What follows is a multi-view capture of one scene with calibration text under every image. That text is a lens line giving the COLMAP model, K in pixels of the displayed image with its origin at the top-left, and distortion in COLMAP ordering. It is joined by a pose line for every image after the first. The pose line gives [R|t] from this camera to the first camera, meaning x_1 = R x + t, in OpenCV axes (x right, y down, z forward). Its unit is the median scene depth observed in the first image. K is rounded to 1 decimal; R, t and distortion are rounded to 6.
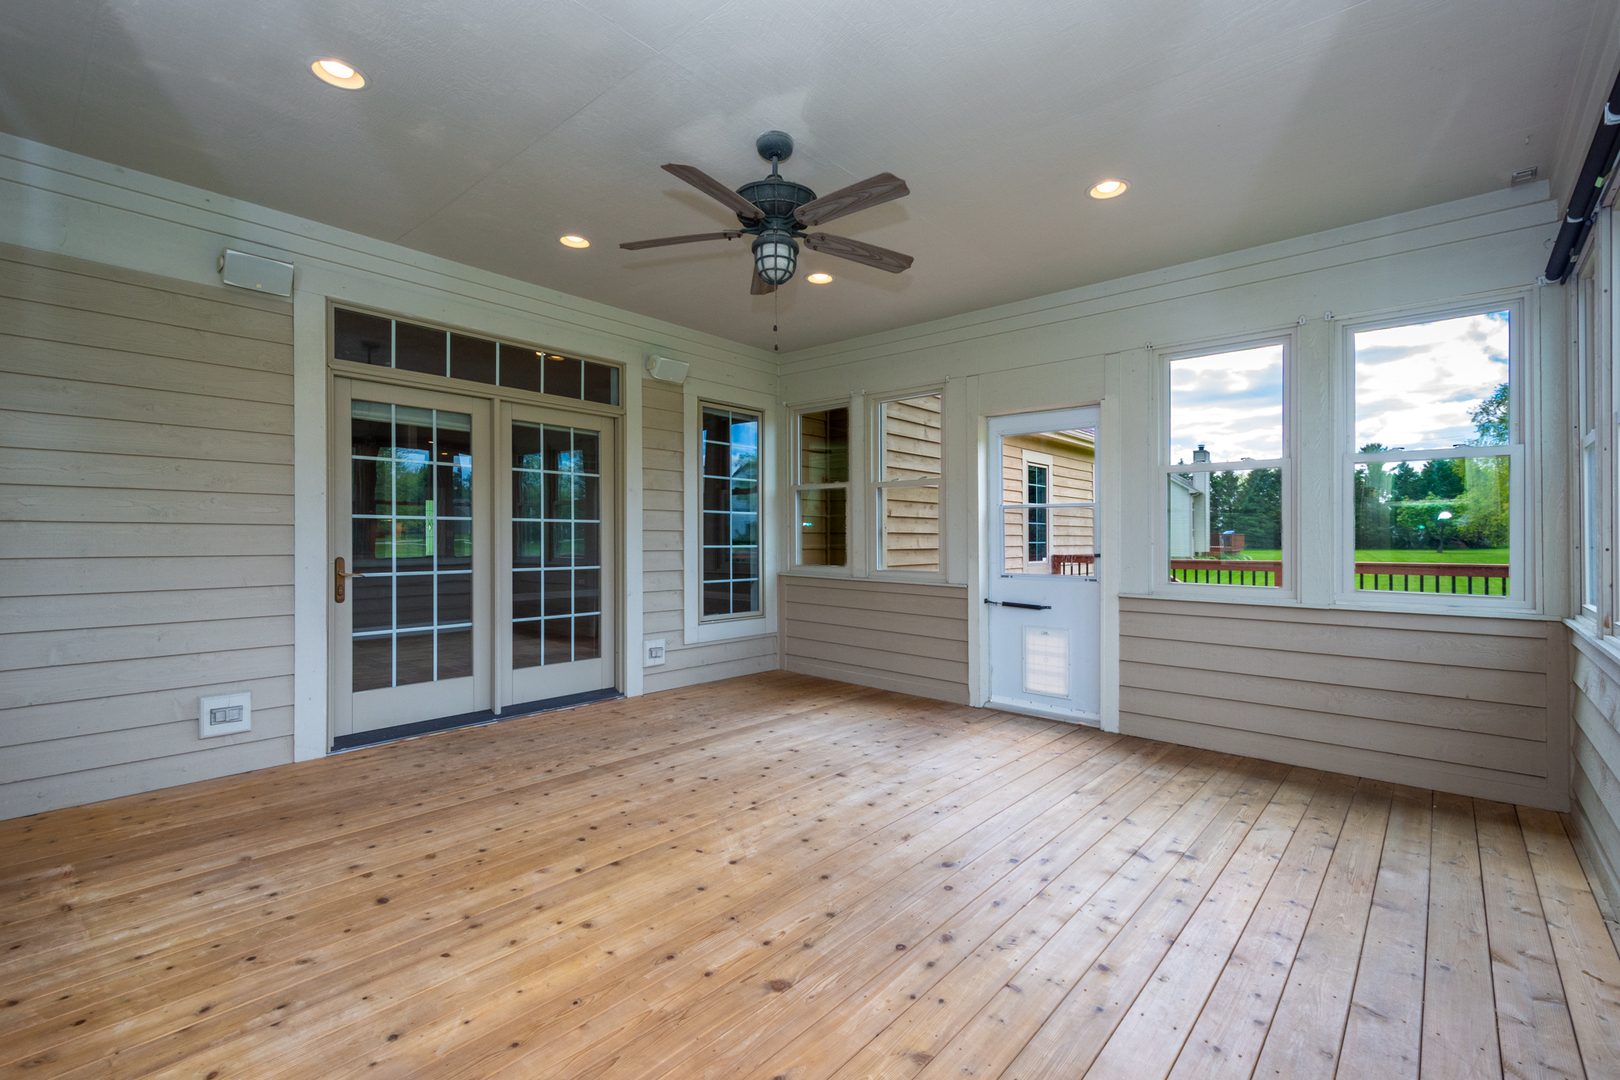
lens RADIAL K [[709.4, 0, 819.2], [0, 709.4, 538.0], [0, 0, 1]] dist [-0.000339, -0.000244]
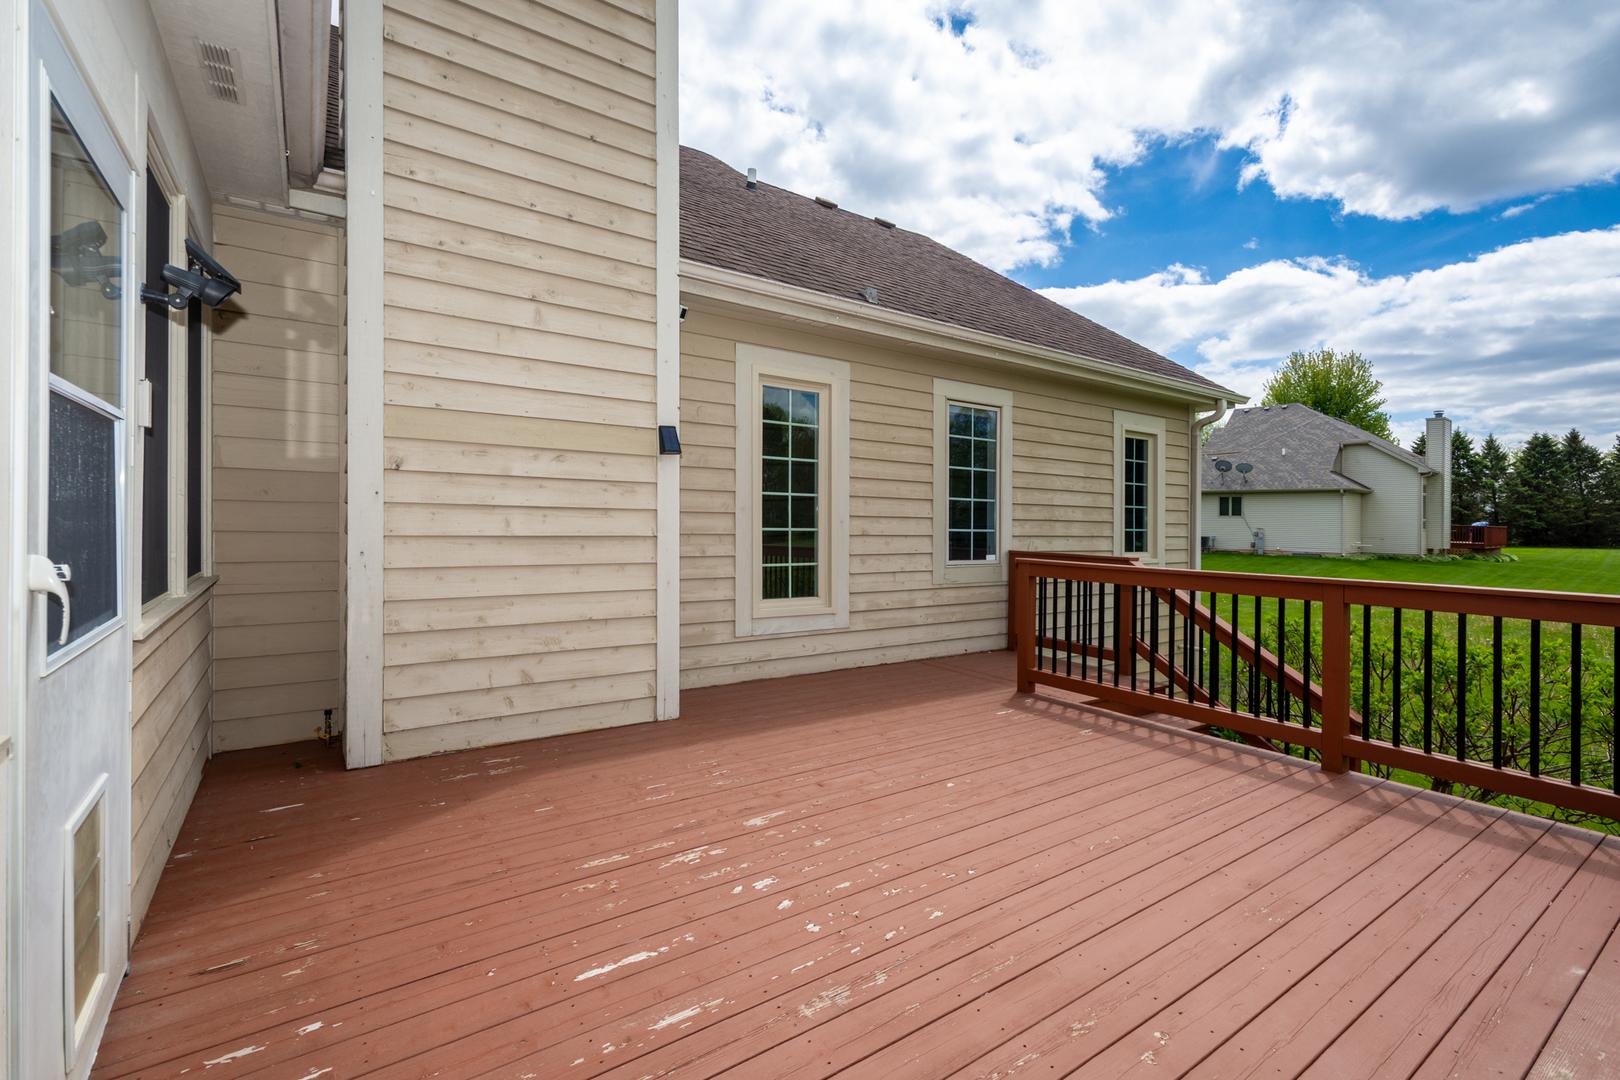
lens RADIAL K [[716.8, 0, 824.7], [0, 716.8, 513.7], [0, 0, 1]] dist [0.014527, -0.000170]
pose [[0.973123, 0.006014, -0.230208, 0.067334], [-0.009979, 0.999821, -0.016065, 0.000753], [0.230070, 0.017930, 0.973009, 0.074436]]
